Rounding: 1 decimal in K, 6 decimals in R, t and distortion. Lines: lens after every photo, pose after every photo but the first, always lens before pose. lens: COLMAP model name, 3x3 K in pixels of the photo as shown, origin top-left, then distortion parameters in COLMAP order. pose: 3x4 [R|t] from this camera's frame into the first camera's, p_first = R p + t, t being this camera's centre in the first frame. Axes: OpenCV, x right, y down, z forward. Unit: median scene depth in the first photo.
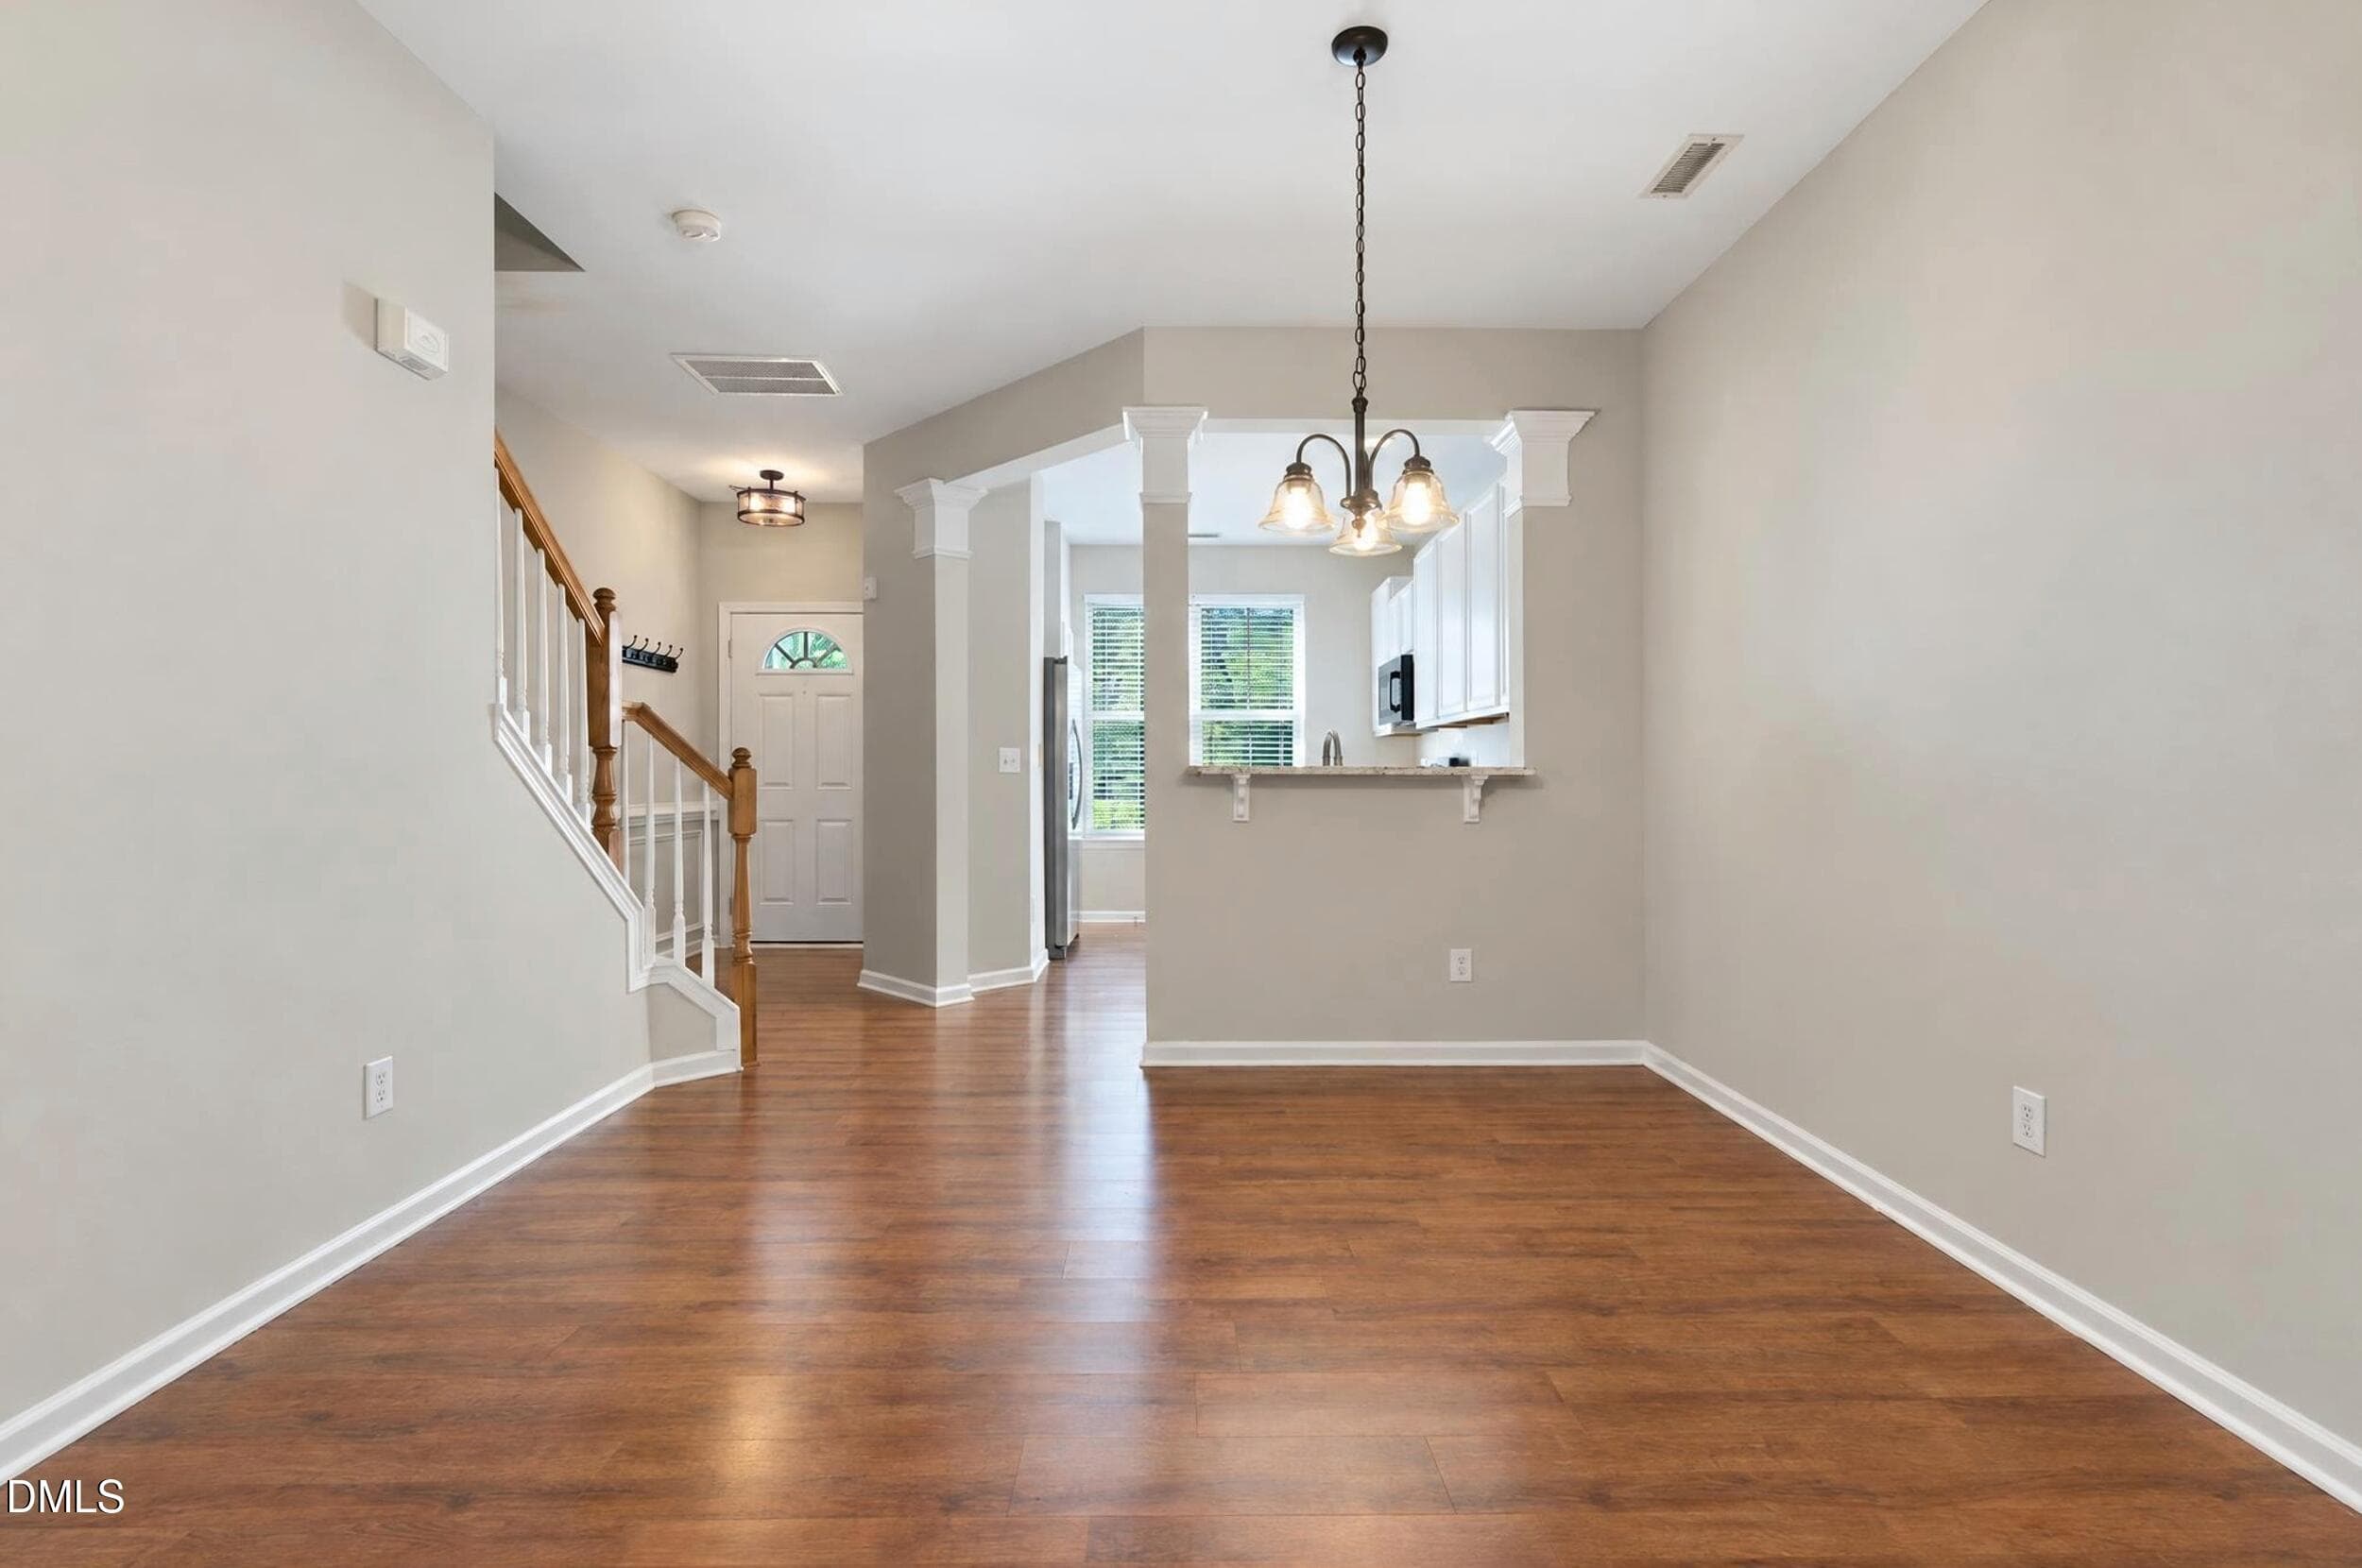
lens RADIAL K [[1047.2, 0, 1177.6], [0, 1047.2, 765.1], [0, 0, 1]] dist [0.001490, 0.000124]
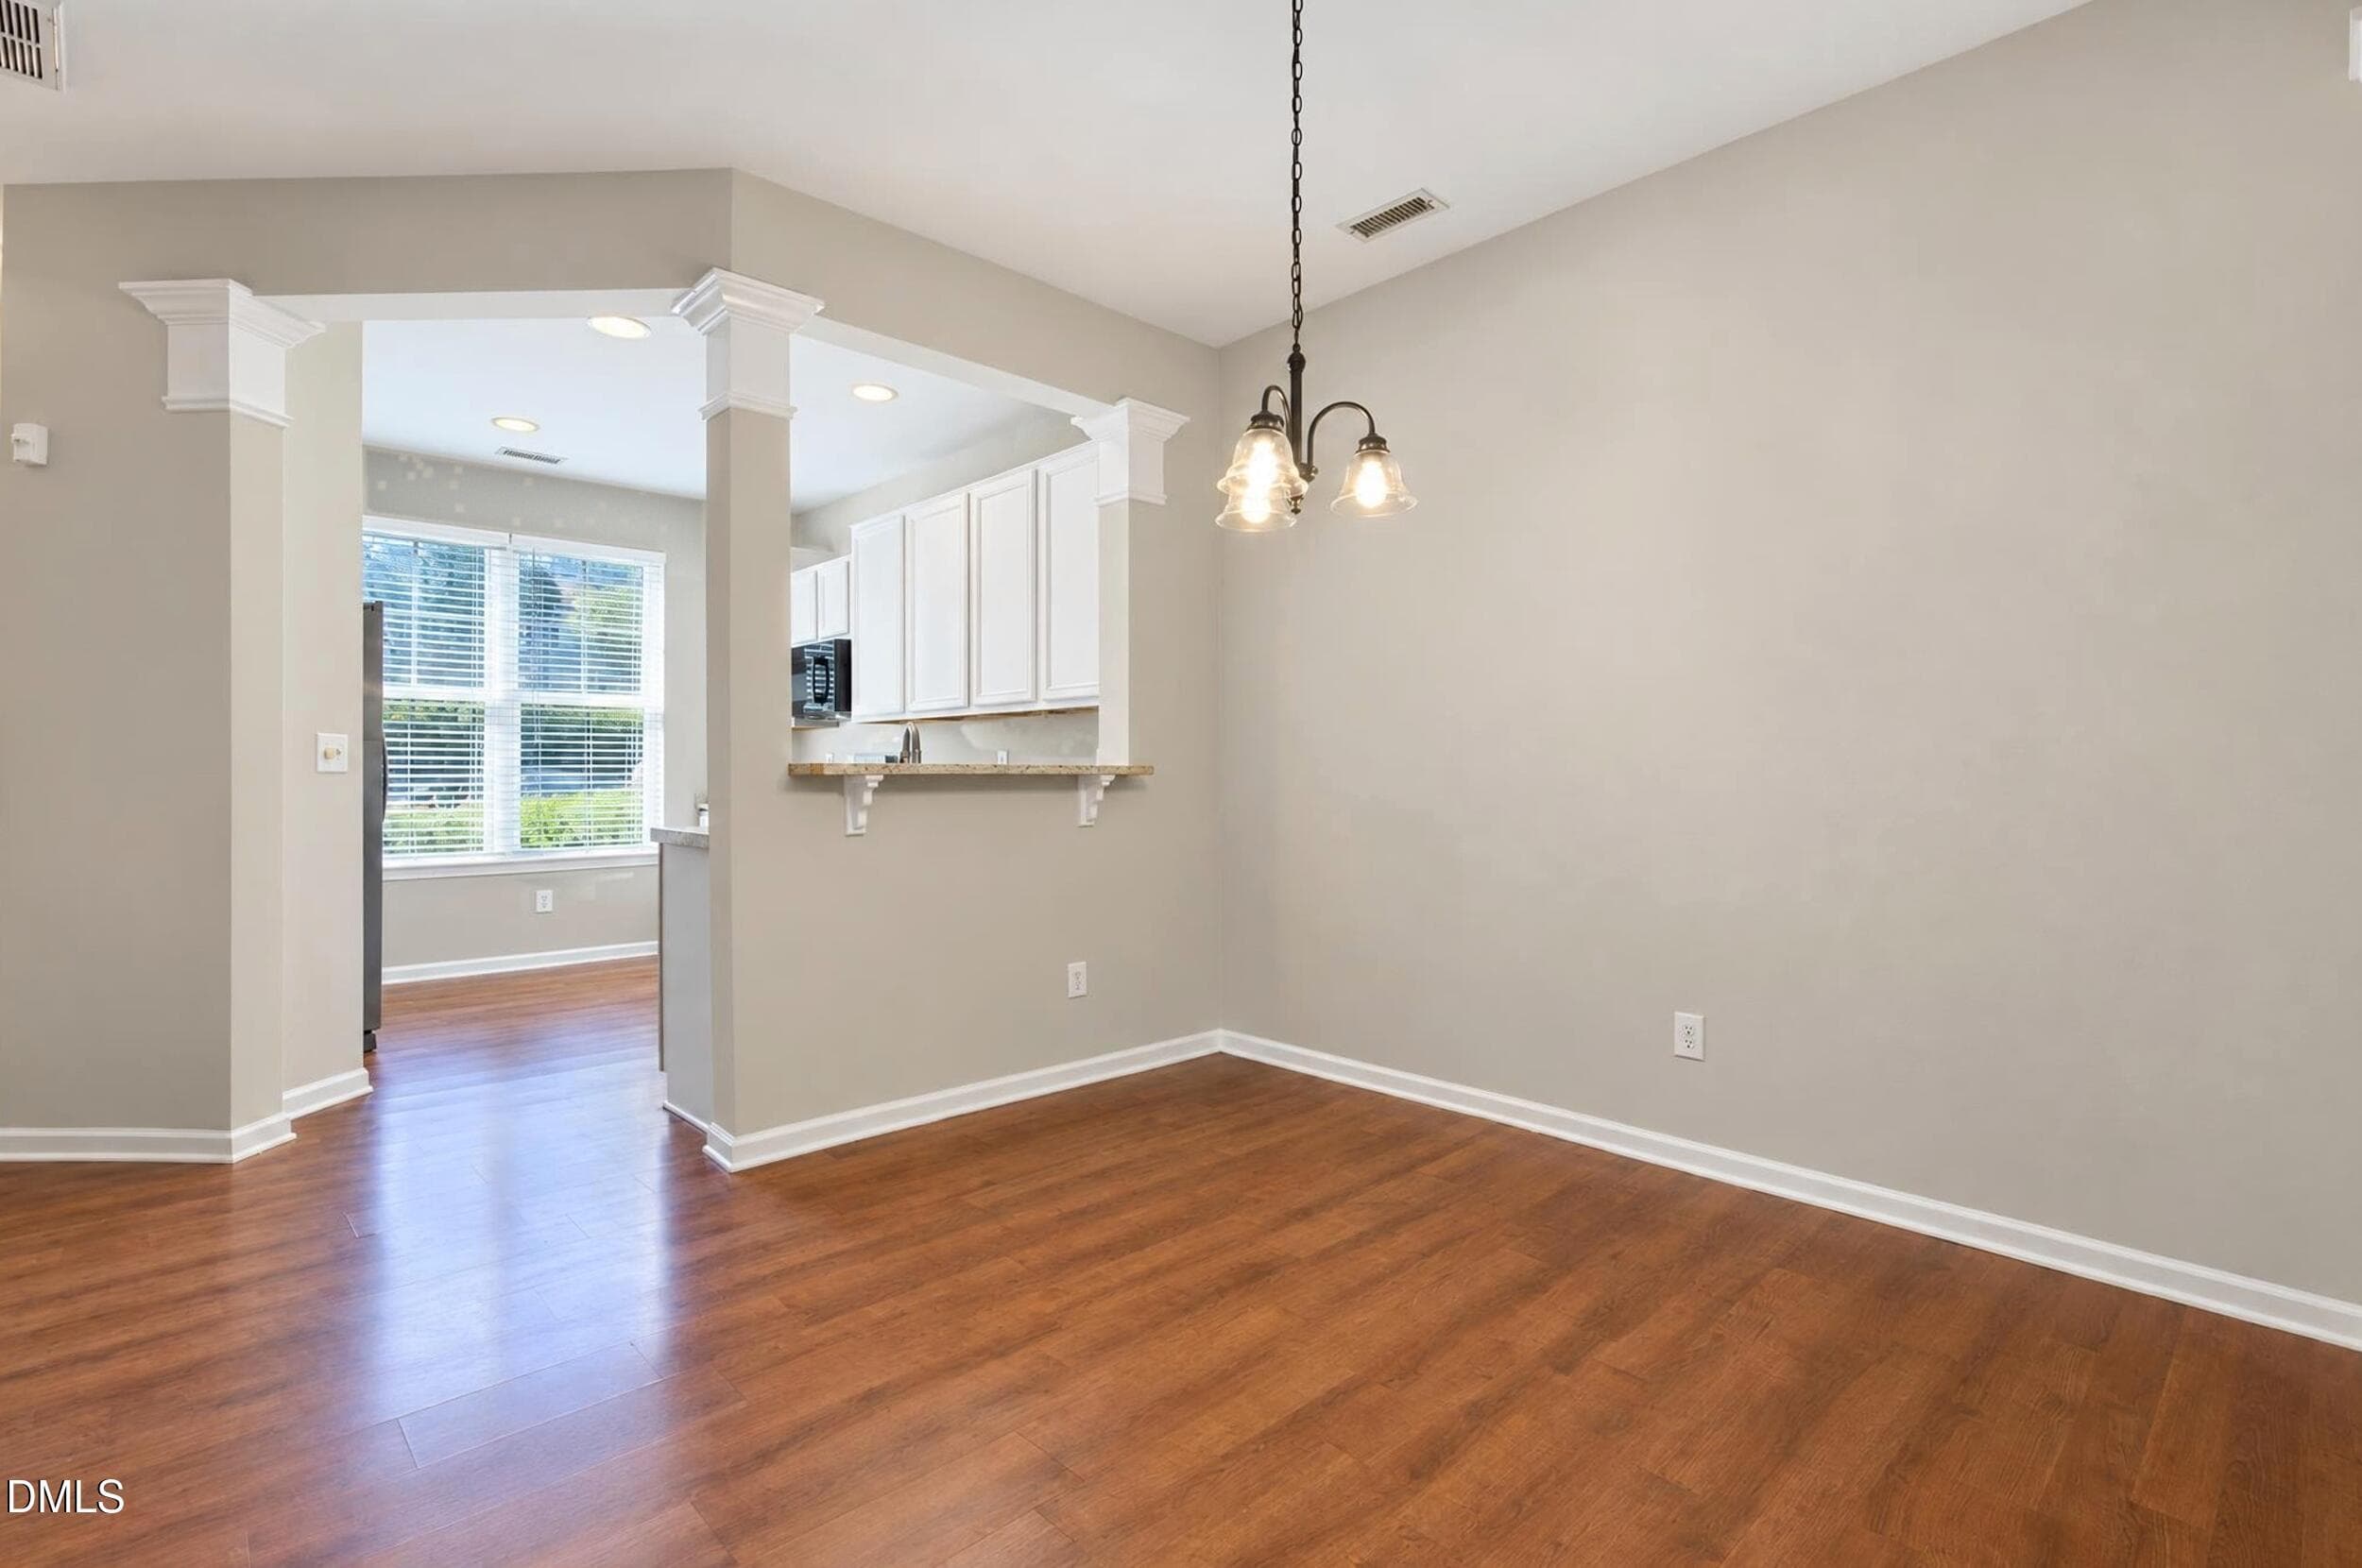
lens RADIAL K [[1083.7, 0, 1180.3], [0, 1083.7, 762.5], [0, 0, 1]] dist [-0.000823, -0.000385]
pose [[0.746352, 0.004875, 0.665534, -0.304851], [-0.004018, 0.999988, -0.002819, 0.001278], [-0.665540, -0.000570, 0.746362, 0.220343]]
